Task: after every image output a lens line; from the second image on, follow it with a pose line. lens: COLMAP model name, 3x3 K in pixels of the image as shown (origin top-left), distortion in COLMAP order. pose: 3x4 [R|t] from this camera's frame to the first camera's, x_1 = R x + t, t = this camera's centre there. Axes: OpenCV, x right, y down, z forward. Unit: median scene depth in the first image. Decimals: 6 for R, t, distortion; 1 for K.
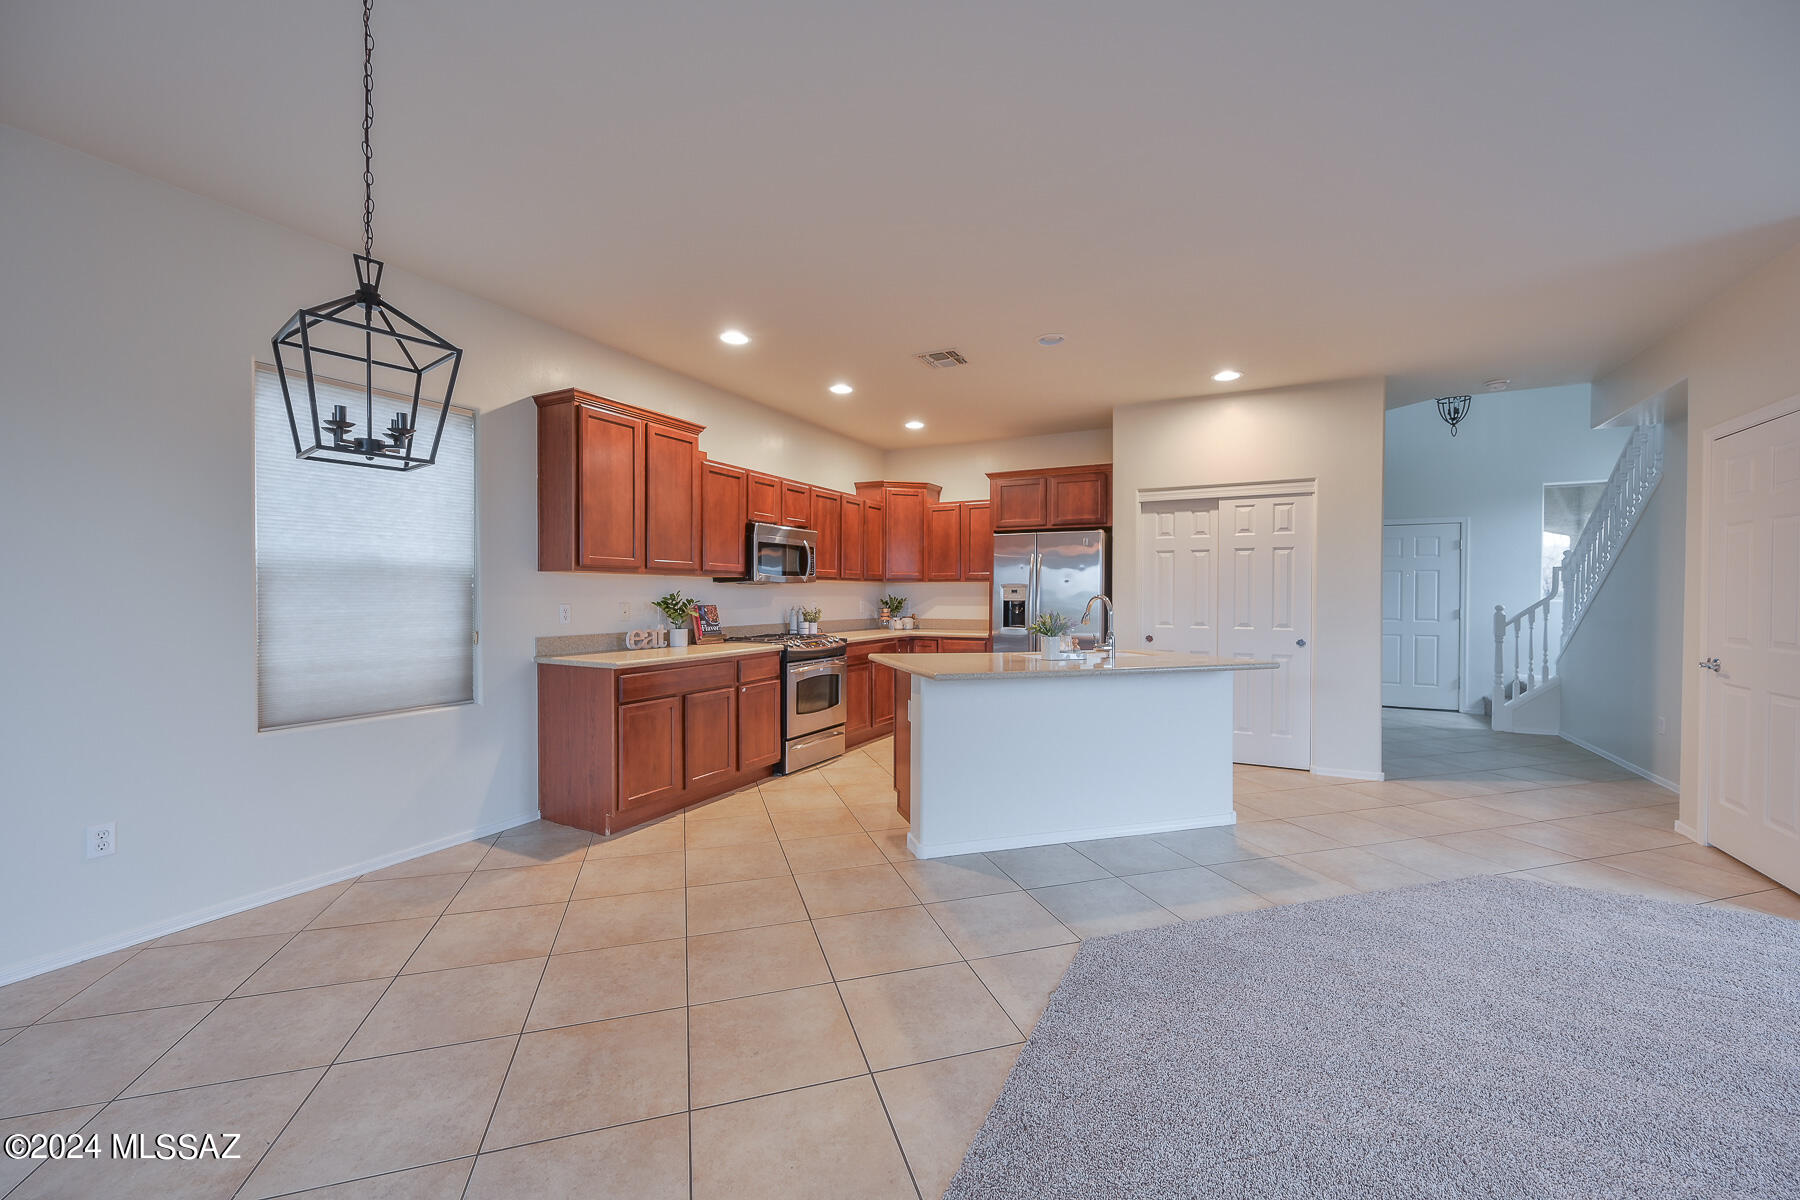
lens RADIAL K [[706.5, 0, 899.5], [0, 706.5, 603.7], [0, 0, 1]] dist [-0.001744, 0.000380]
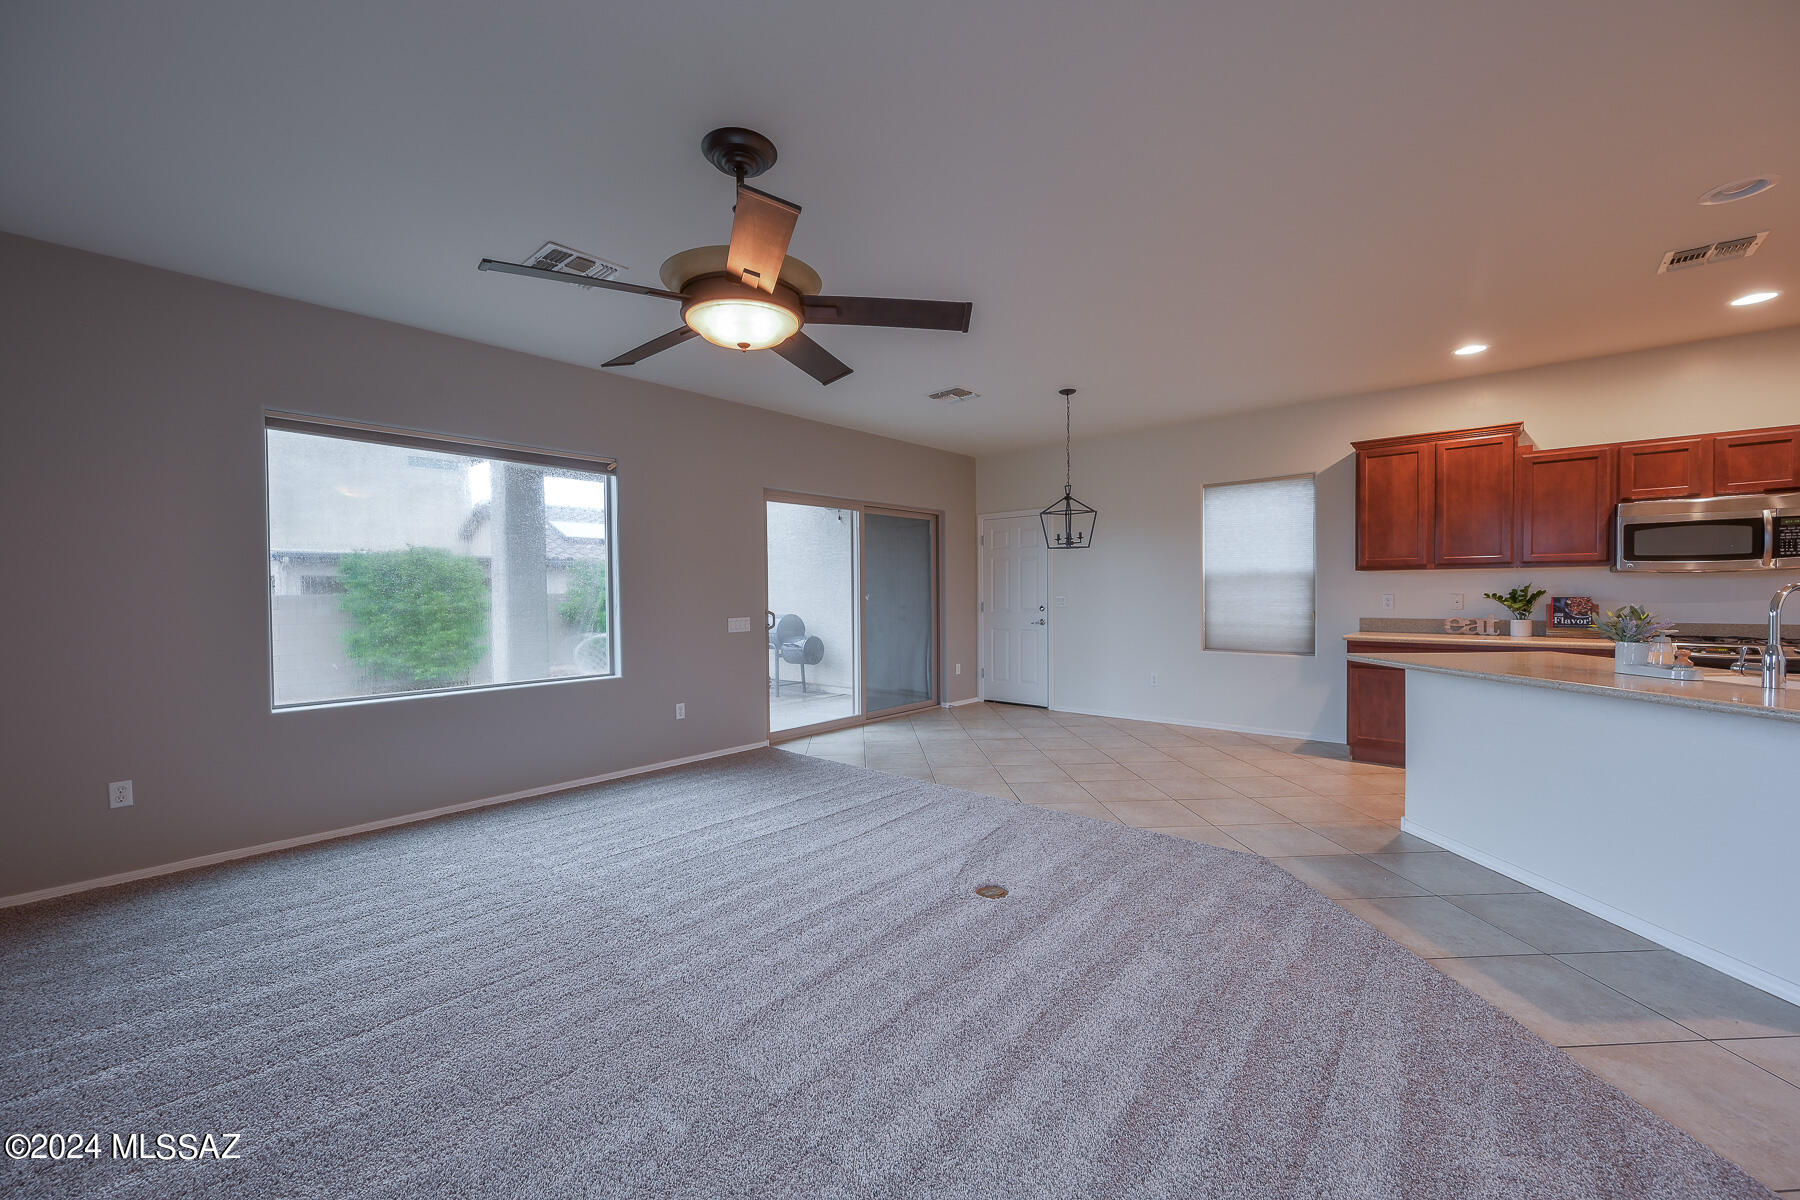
lens RADIAL K [[706.5, 0, 898.1], [0, 706.5, 603.2], [0, 0, 1]] dist [-0.001744, 0.000380]
pose [[-0.239773, 0.016919, -0.970682, 0.858866], [-0.005366, 0.999810, 0.018752, -0.002820], [0.970814, 0.009704, -0.239636, 0.341052]]
